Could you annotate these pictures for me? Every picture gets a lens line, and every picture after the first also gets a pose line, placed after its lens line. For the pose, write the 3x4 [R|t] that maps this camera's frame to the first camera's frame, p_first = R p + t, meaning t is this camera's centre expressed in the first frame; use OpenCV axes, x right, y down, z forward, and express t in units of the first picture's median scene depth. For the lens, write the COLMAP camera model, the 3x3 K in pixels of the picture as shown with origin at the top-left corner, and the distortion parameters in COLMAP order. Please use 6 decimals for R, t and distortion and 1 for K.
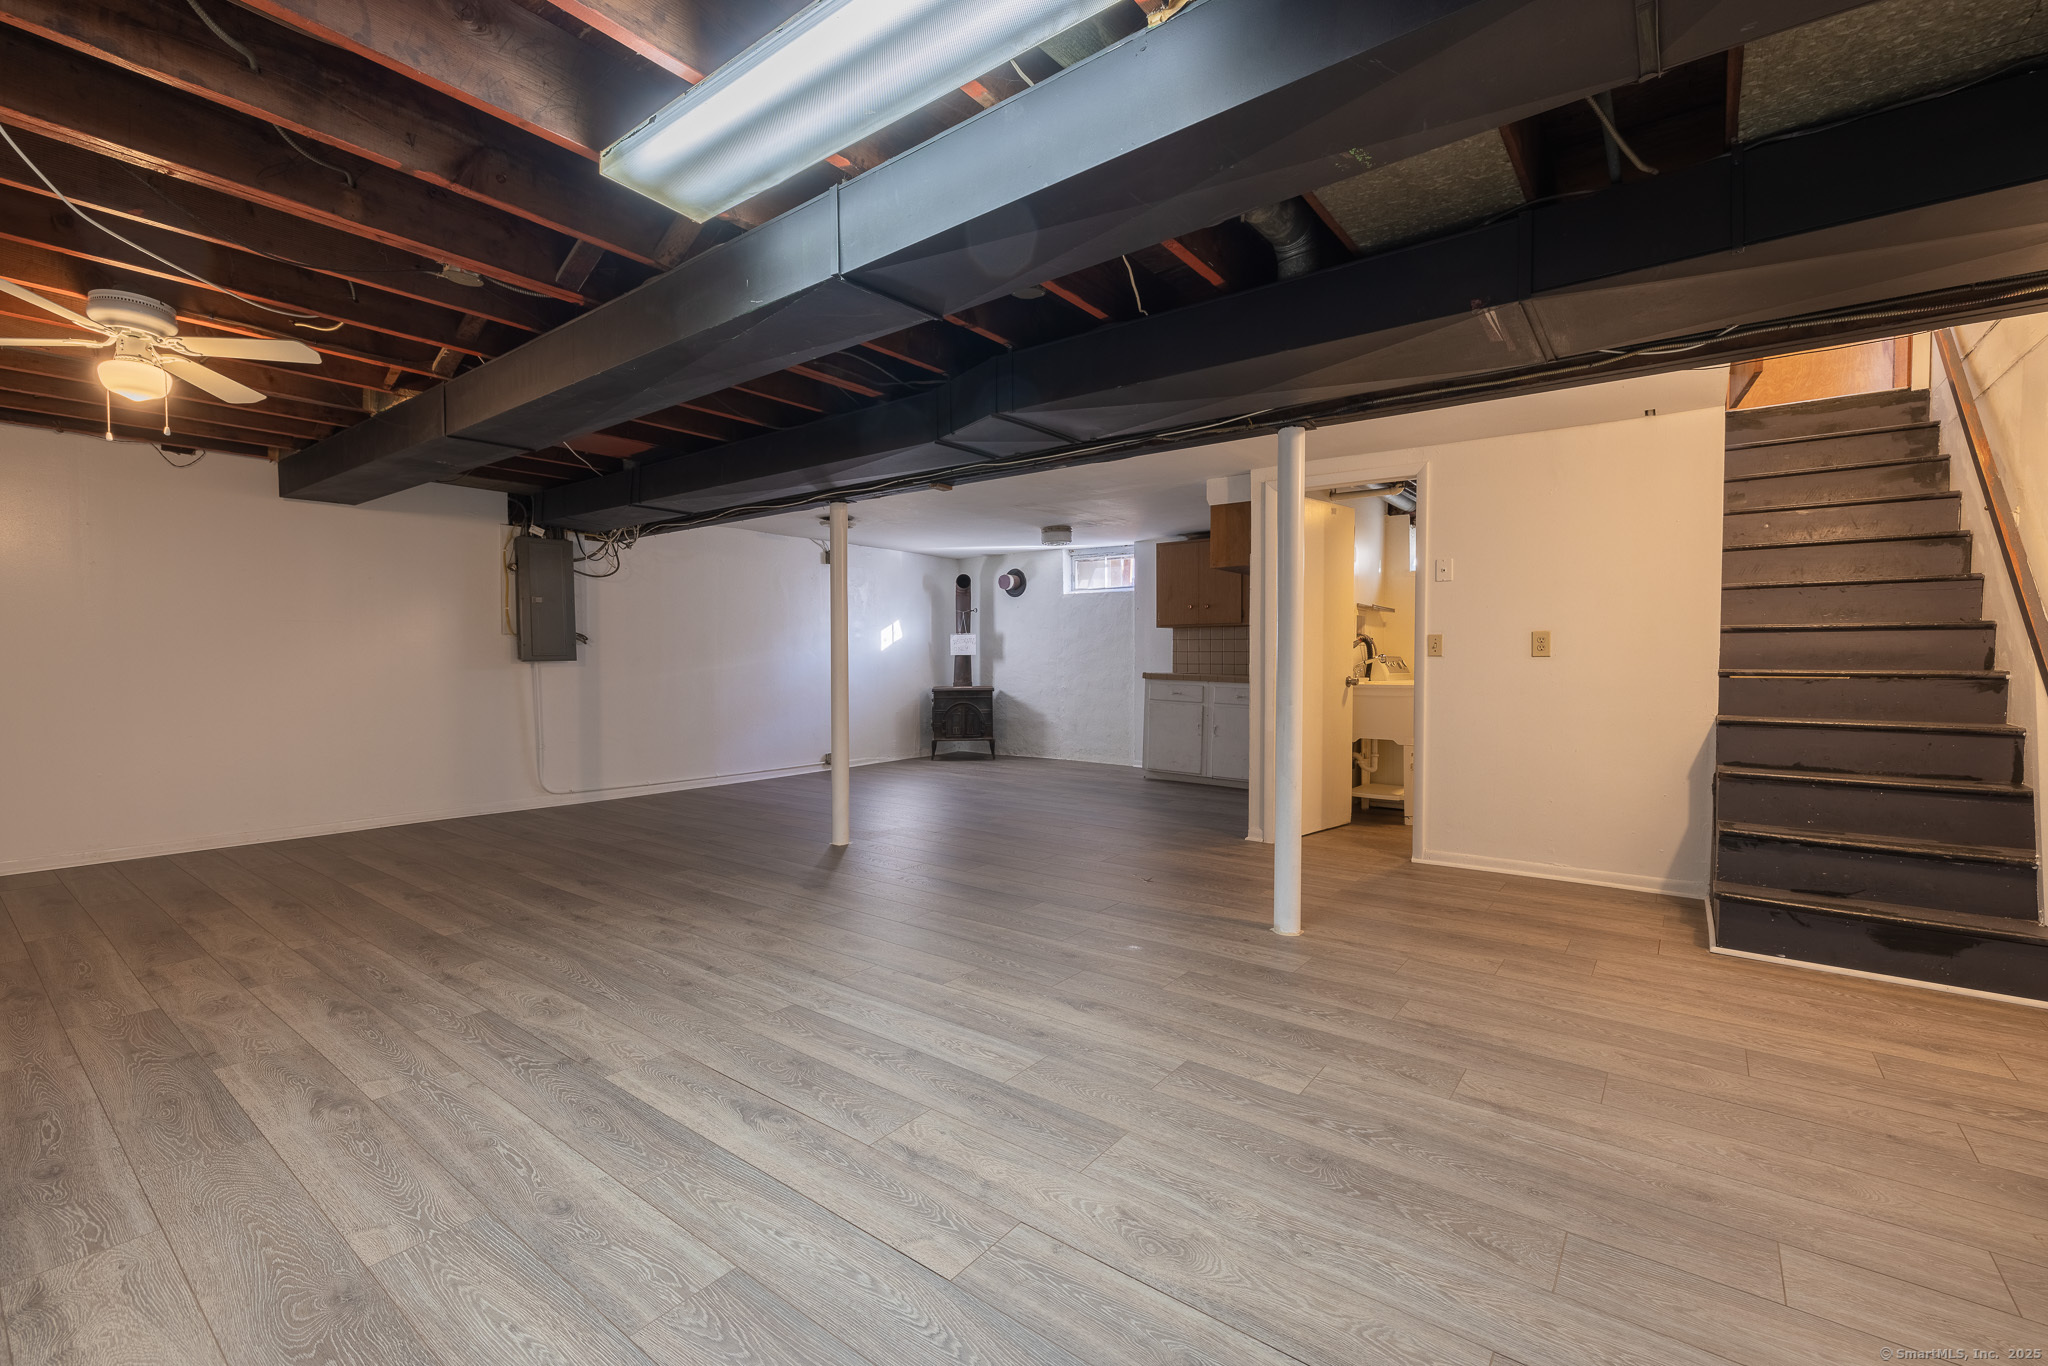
lens RADIAL K [[877.6, 0, 1024.0], [0, 877.6, 683.0], [0, 0, 1]] dist [0.002013, 0.000279]
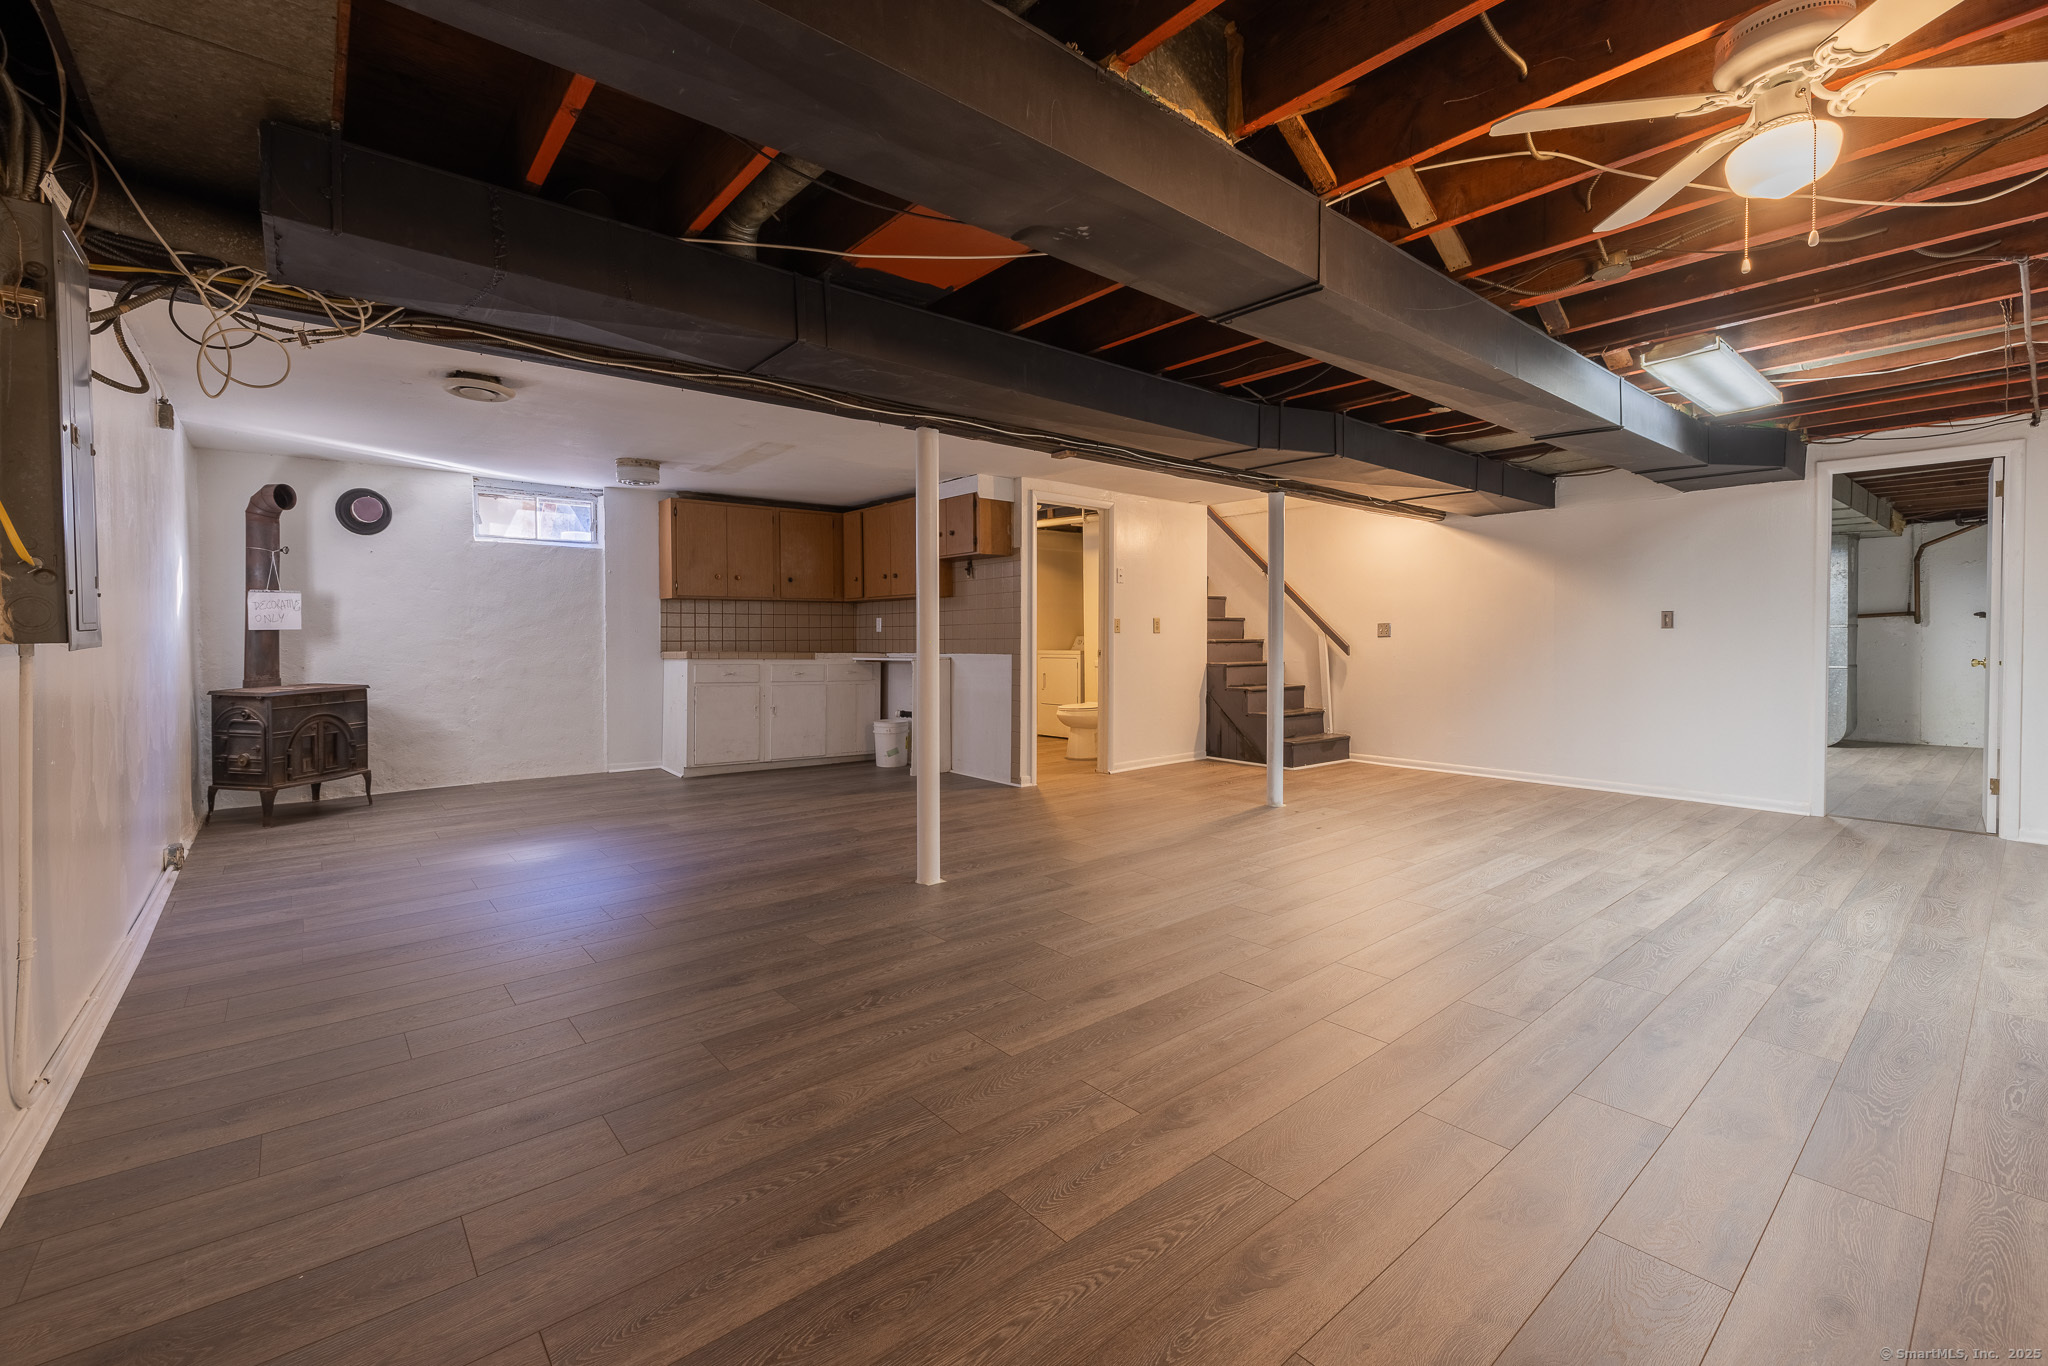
lens RADIAL K [[885.8, 0, 1024.1], [0, 885.8, 647.9], [0, 0, 1]] dist [-0.000154, -0.000248]
pose [[0.198825, -0.017218, 0.979884, -1.225699], [0.029159, 0.999507, 0.011646, -0.031470], [-0.979601, 0.026257, 0.199229, 1.002868]]
